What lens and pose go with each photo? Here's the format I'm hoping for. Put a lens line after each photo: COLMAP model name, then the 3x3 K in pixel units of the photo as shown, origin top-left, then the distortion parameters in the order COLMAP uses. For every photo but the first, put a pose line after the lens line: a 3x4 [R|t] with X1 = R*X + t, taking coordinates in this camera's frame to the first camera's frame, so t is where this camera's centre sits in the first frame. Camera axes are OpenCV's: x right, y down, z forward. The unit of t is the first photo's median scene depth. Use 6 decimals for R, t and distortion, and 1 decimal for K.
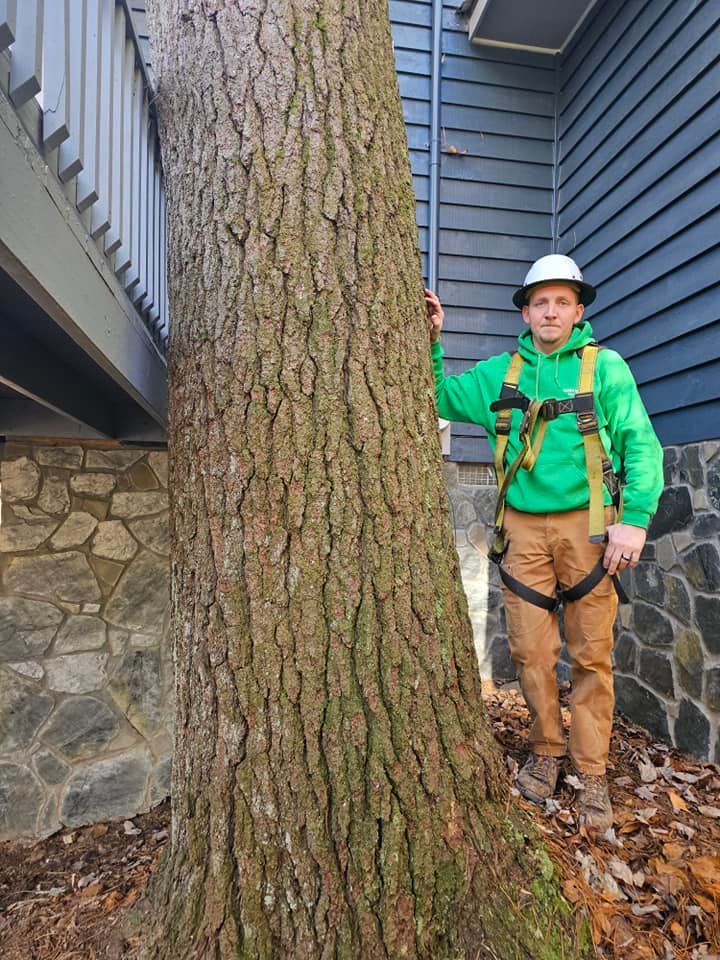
lens RADIAL K [[647.8, 0, 353.6], [0, 647.8, 480.4], [0, 0, 1]] dist [0.031795, -0.022394]
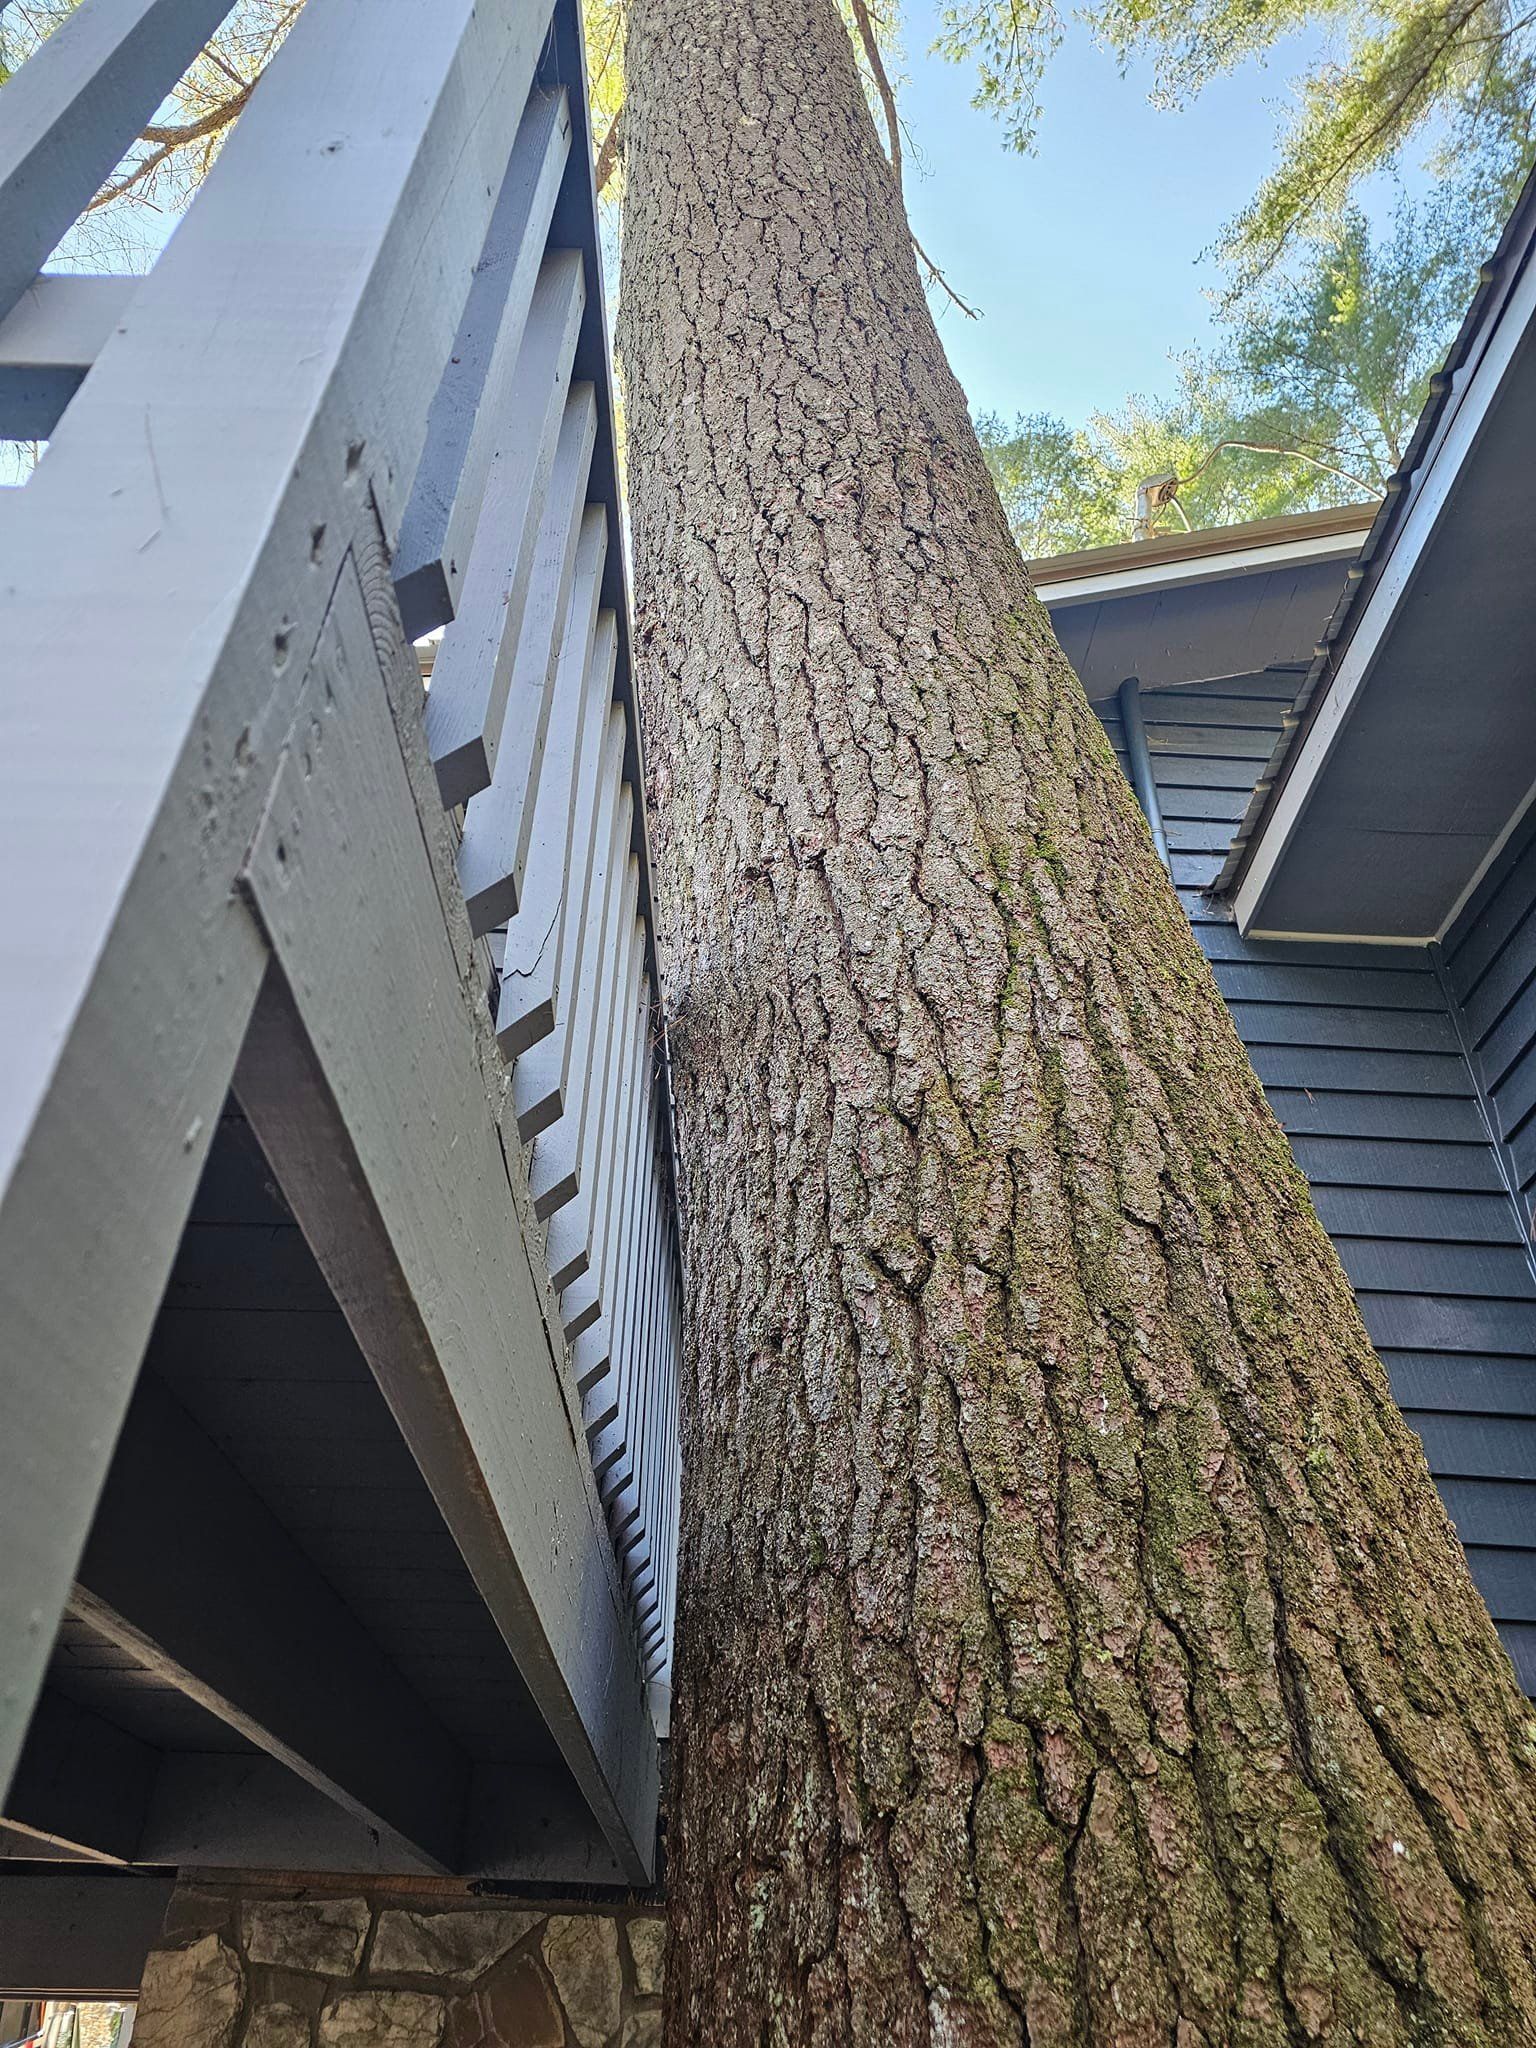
lens RADIAL K [[1382.0, 0, 763.5], [0, 1382.0, 1007.1], [0, 0, 1]] dist [0.031795, -0.022394]
pose [[0.990998, -0.069996, -0.114121, -0.147835], [-0.006681, 0.825512, -0.564344, -0.047030], [0.133710, 0.560026, 0.817614, 0.230500]]
